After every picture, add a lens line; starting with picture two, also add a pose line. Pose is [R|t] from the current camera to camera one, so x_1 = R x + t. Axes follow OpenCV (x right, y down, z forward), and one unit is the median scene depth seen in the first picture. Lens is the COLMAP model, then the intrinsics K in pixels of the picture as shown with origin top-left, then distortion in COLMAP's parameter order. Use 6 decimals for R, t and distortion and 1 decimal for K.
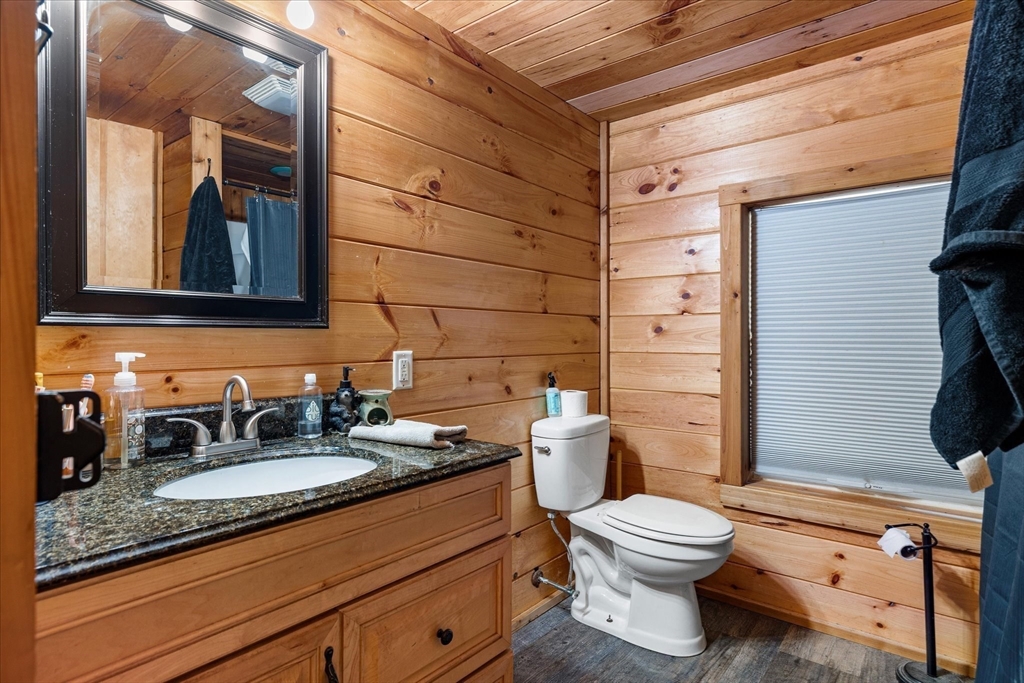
lens RADIAL K [[550.1, 0, 511.1], [0, 550.1, 336.7], [0, 0, 1]] dist [0.004038, 0.000300]
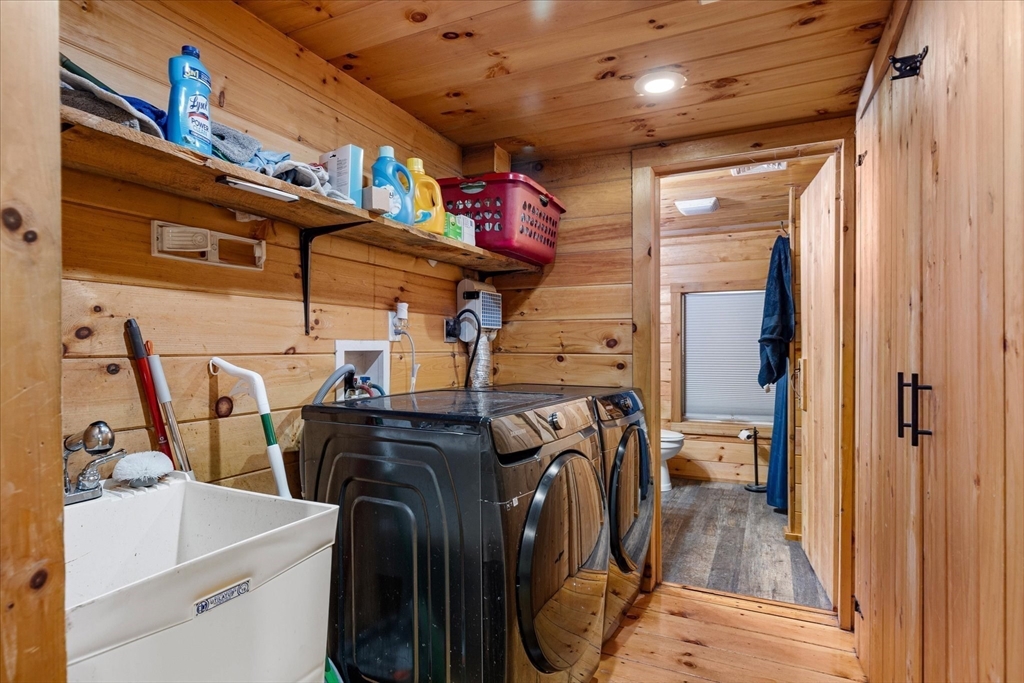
lens RADIAL K [[550.1, 0, 512.3], [0, 550.1, 348.5], [0, 0, 1]] dist [0.004038, 0.000300]
pose [[0.971314, -0.002668, 0.237784, -0.838968], [0.001120, 0.999977, 0.006645, -0.040430], [-0.237797, -0.006188, 0.971295, -1.072901]]
